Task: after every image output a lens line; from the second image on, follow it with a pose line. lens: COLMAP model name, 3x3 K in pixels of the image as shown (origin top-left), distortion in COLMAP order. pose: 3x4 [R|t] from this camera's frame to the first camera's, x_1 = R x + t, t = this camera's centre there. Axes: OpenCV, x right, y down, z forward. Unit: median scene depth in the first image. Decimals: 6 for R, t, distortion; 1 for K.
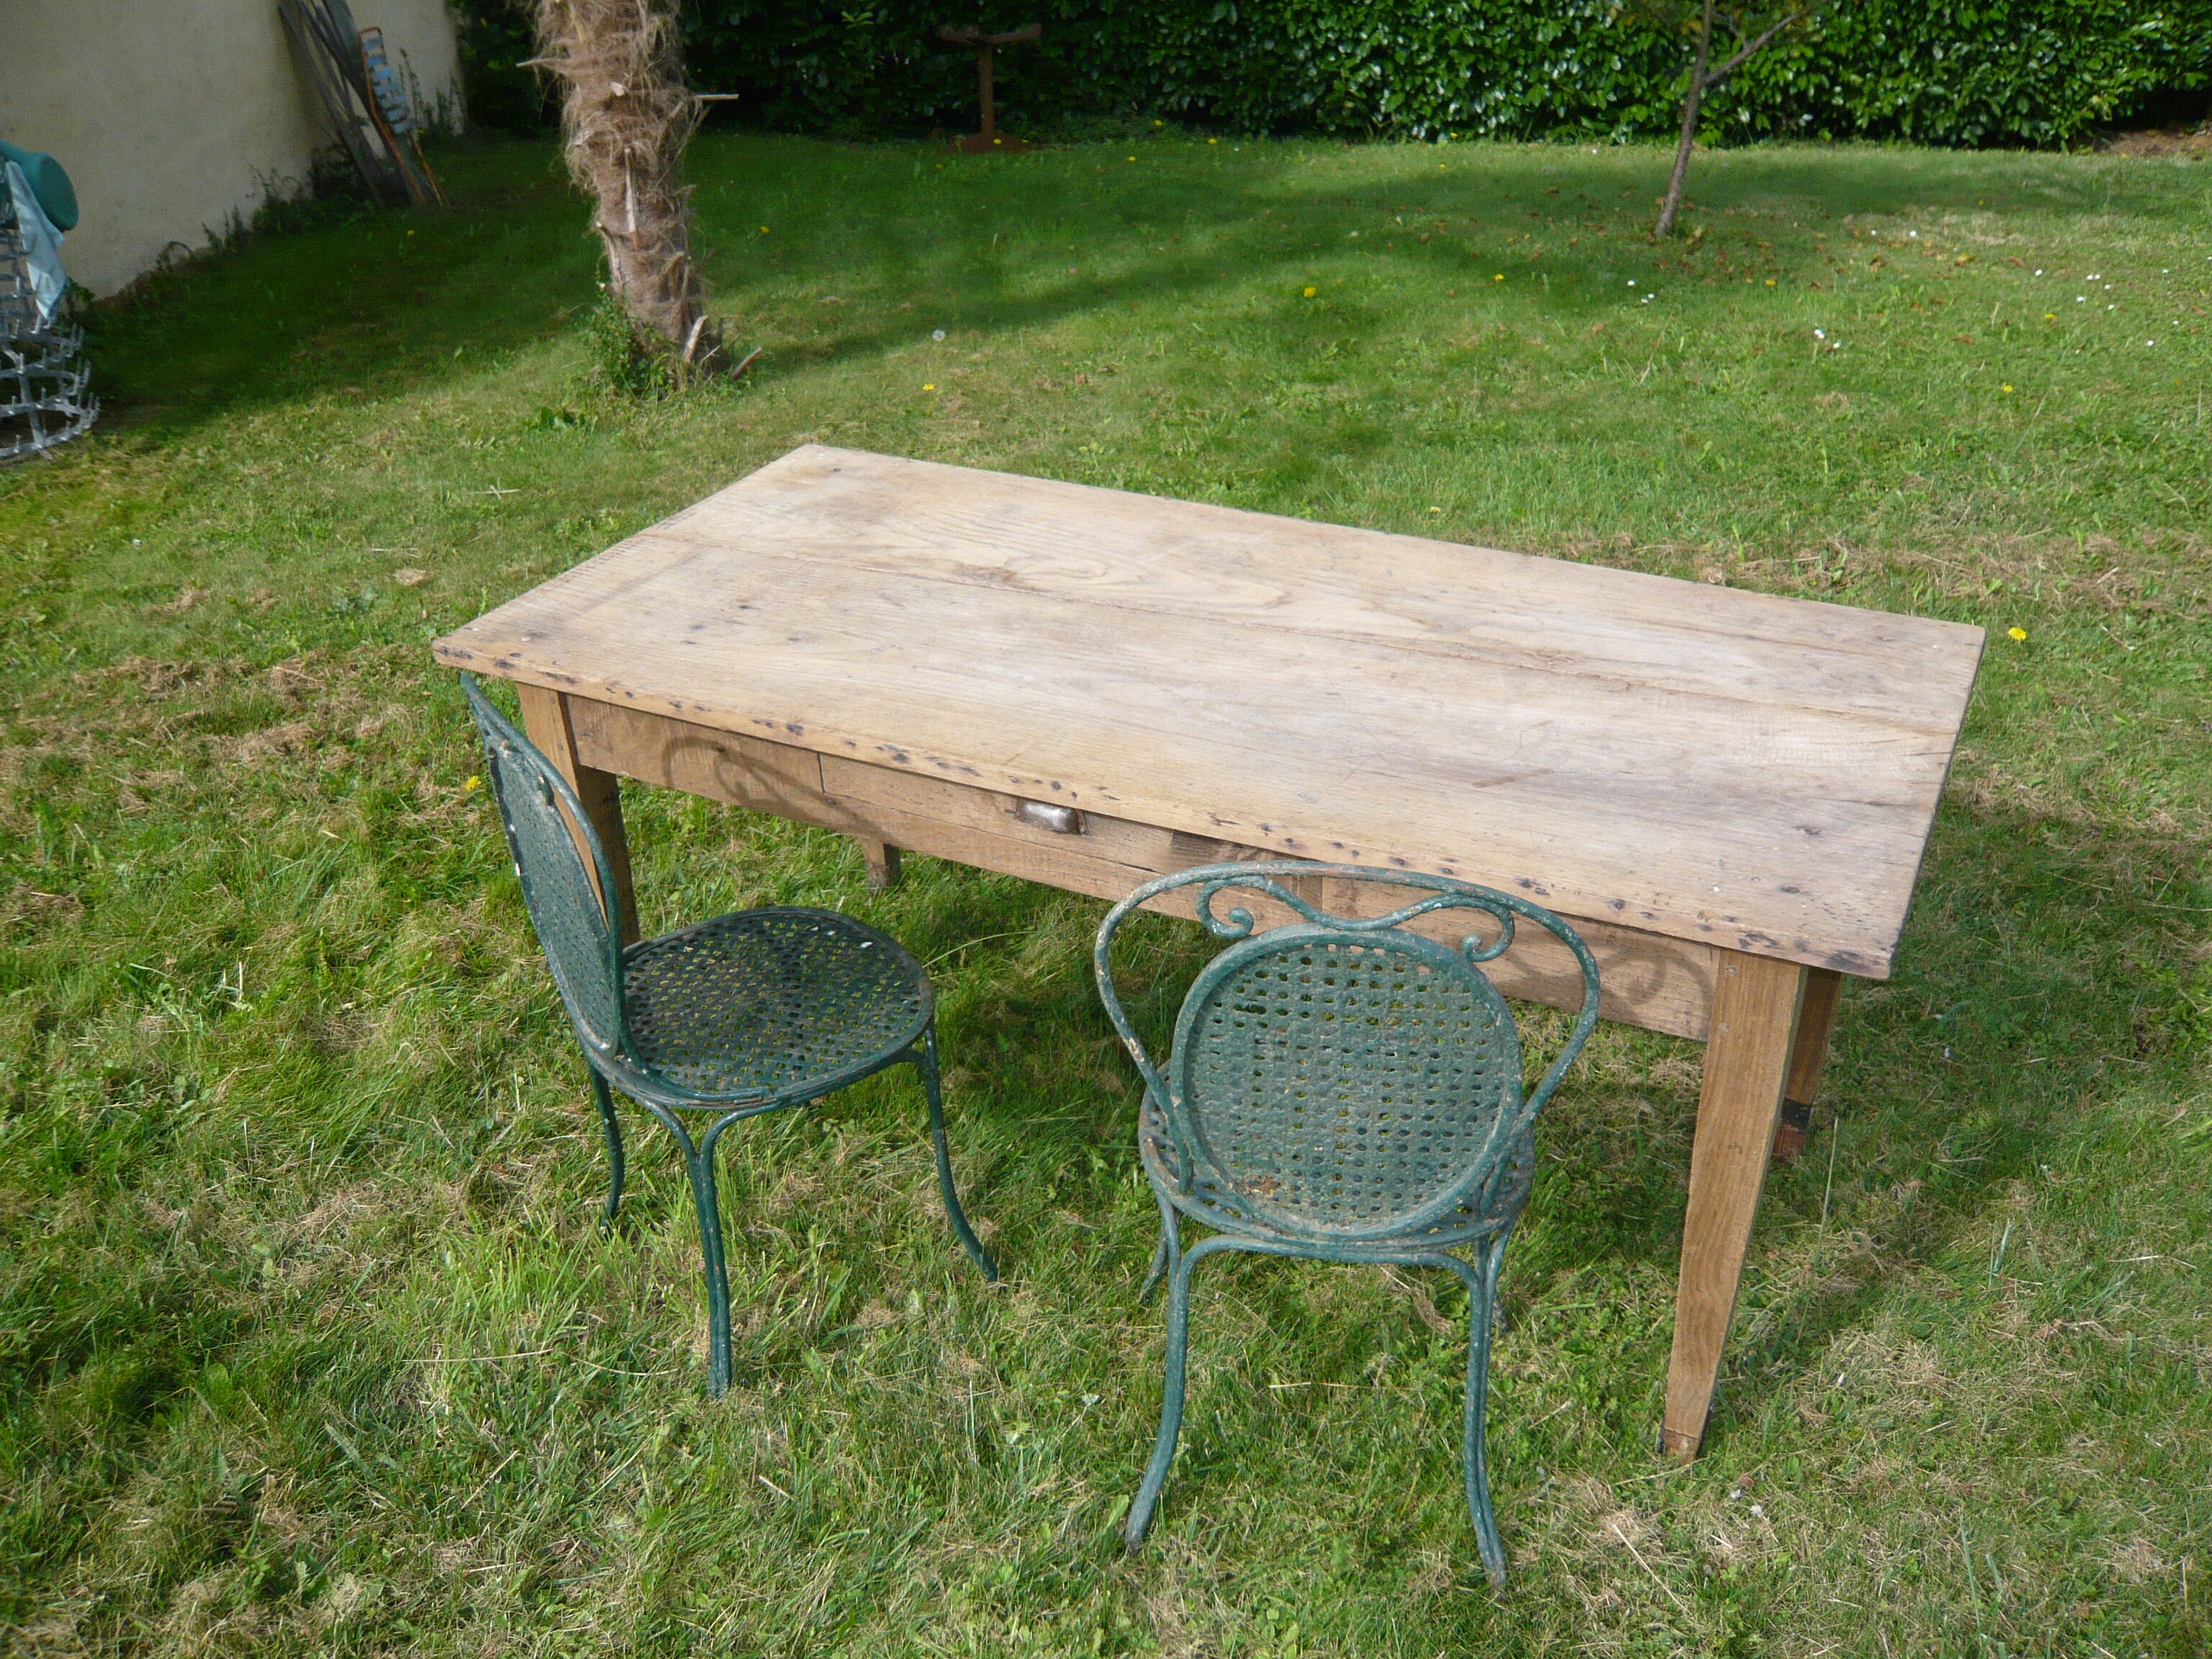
lens RADIAL K [[1869.4, 0, 1109.8], [0, 1869.4, 831.6], [0, 0, 1]] dist [-0.086724, 0.023819]
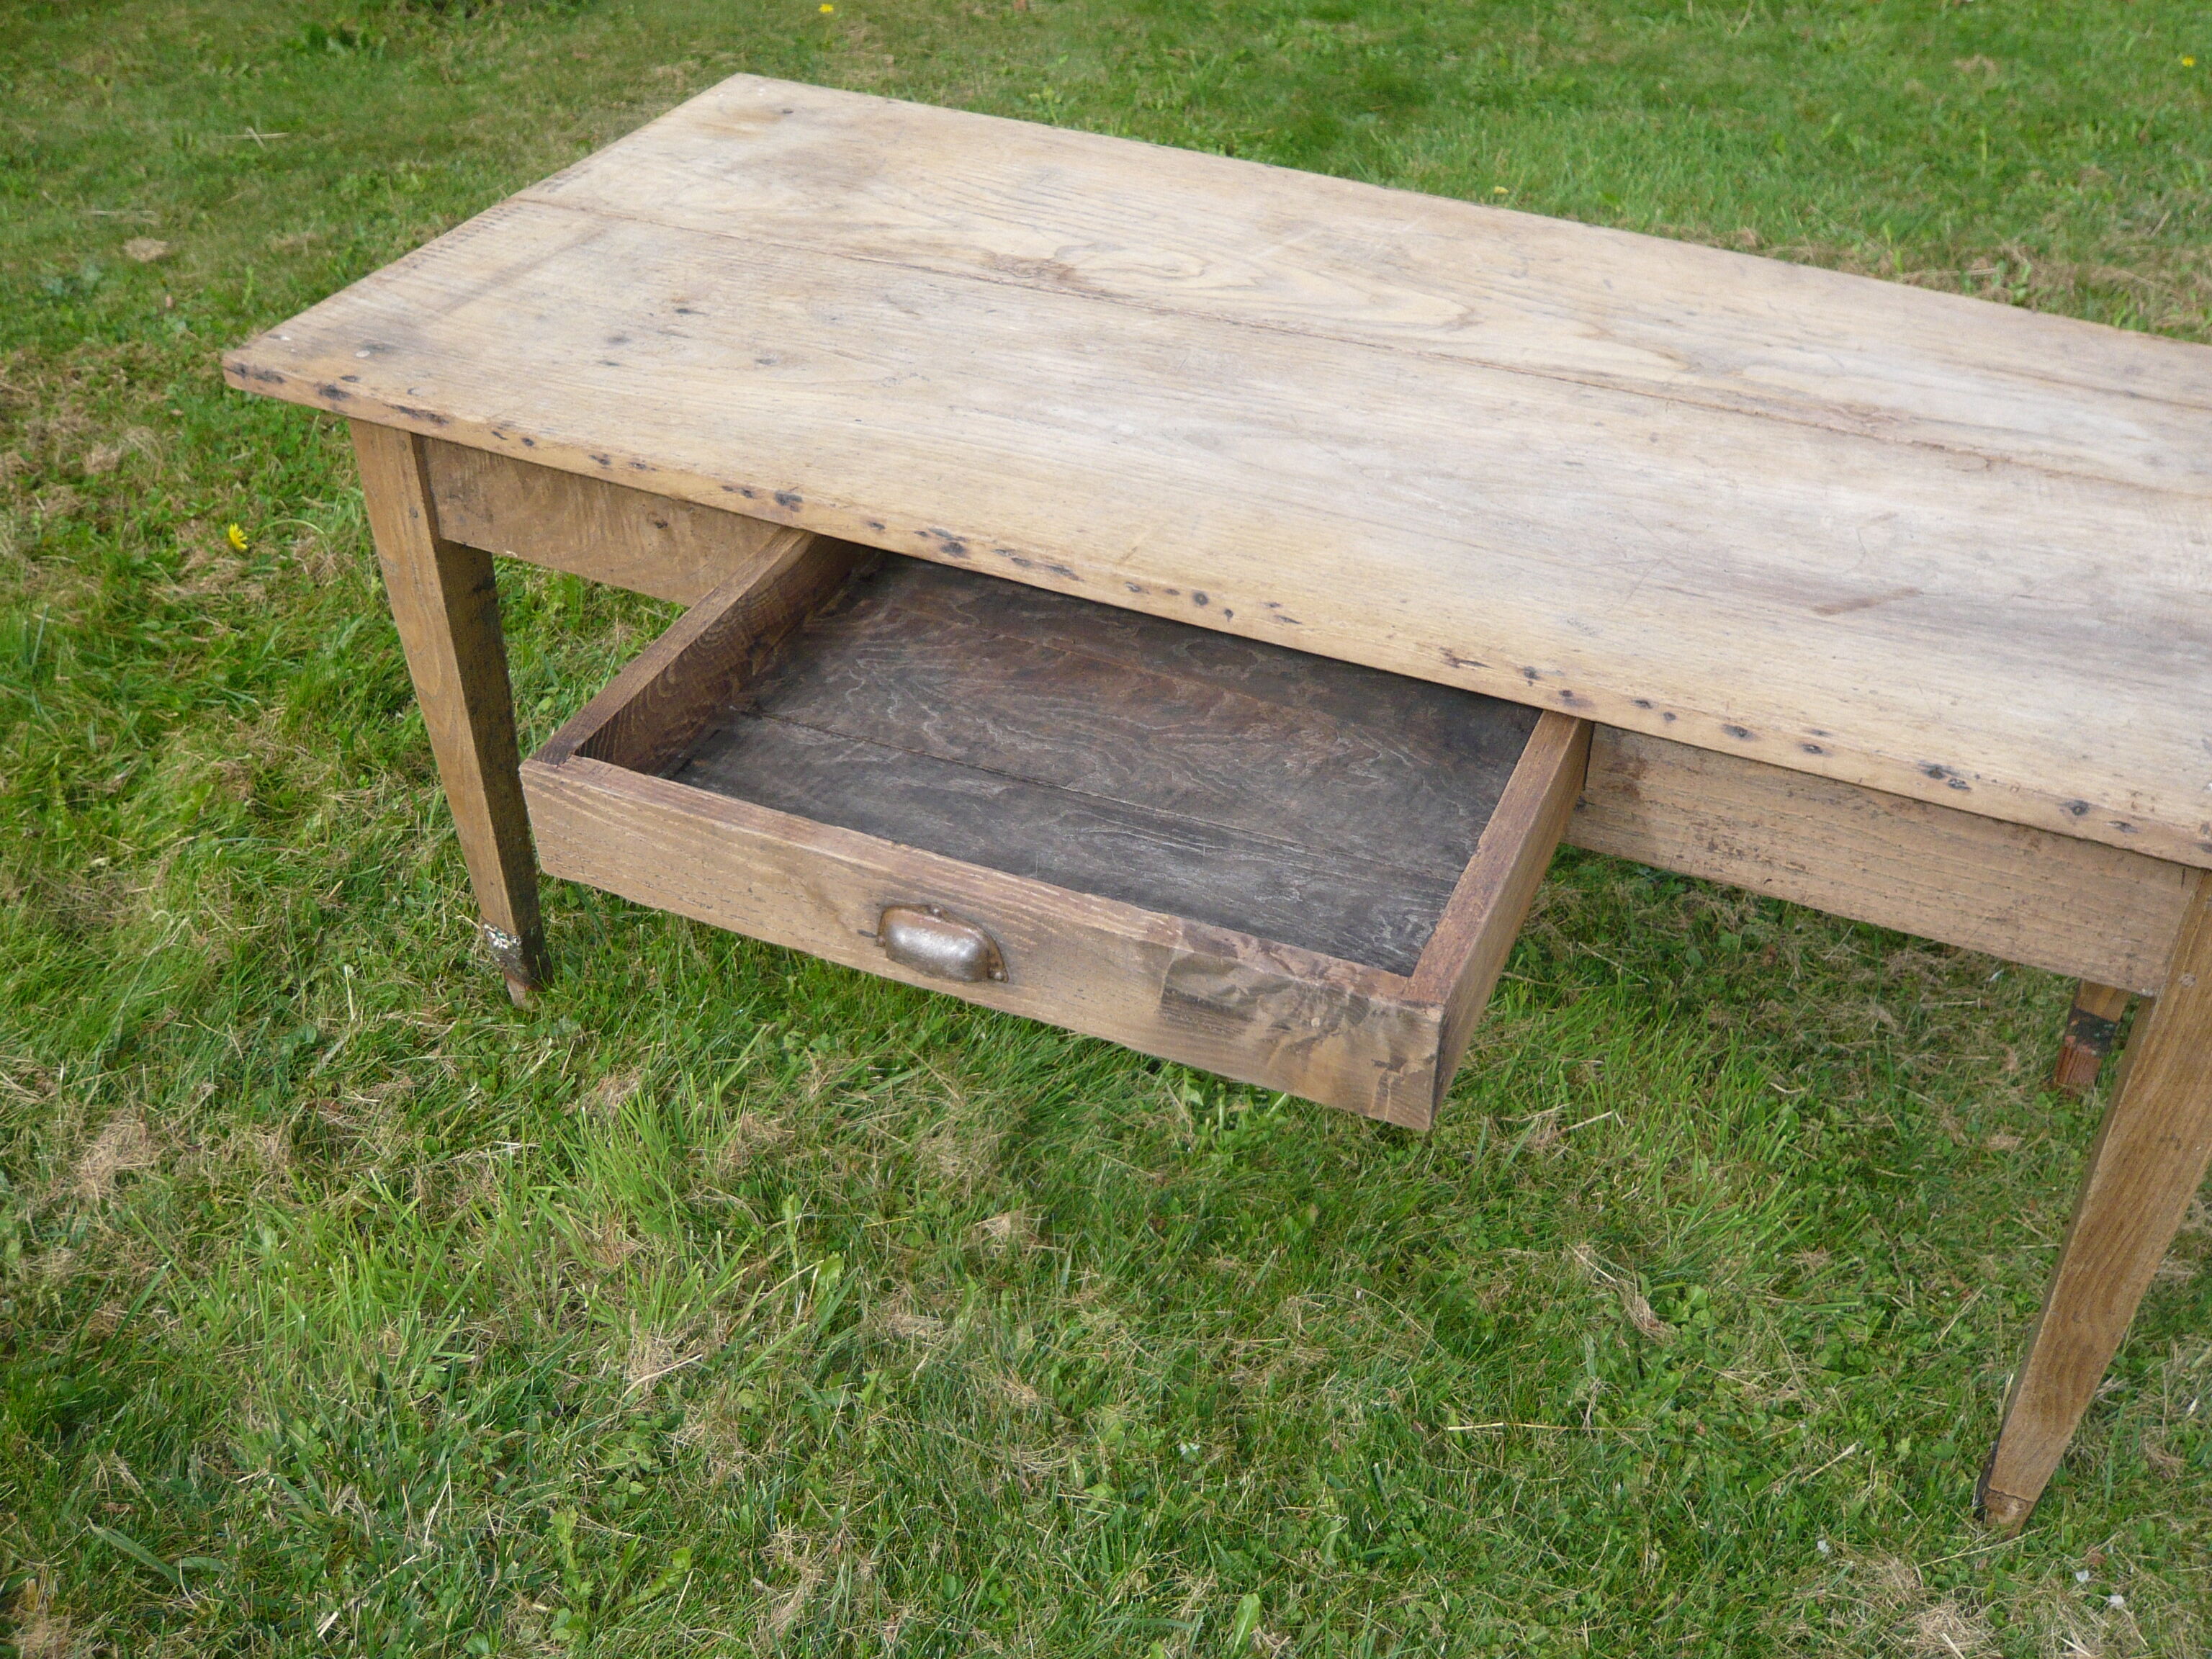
lens RADIAL K [[2193.6, 0, 1115.9], [0, 2193.6, 830.3], [0, 0, 1]] dist [-0.086128, 0.000000]
pose [[0.997525, 0.007404, 0.069924, -0.052322], [-0.015719, 0.992754, 0.119131, -0.016249], [-0.068536, -0.119935, 0.990413, 0.098176]]
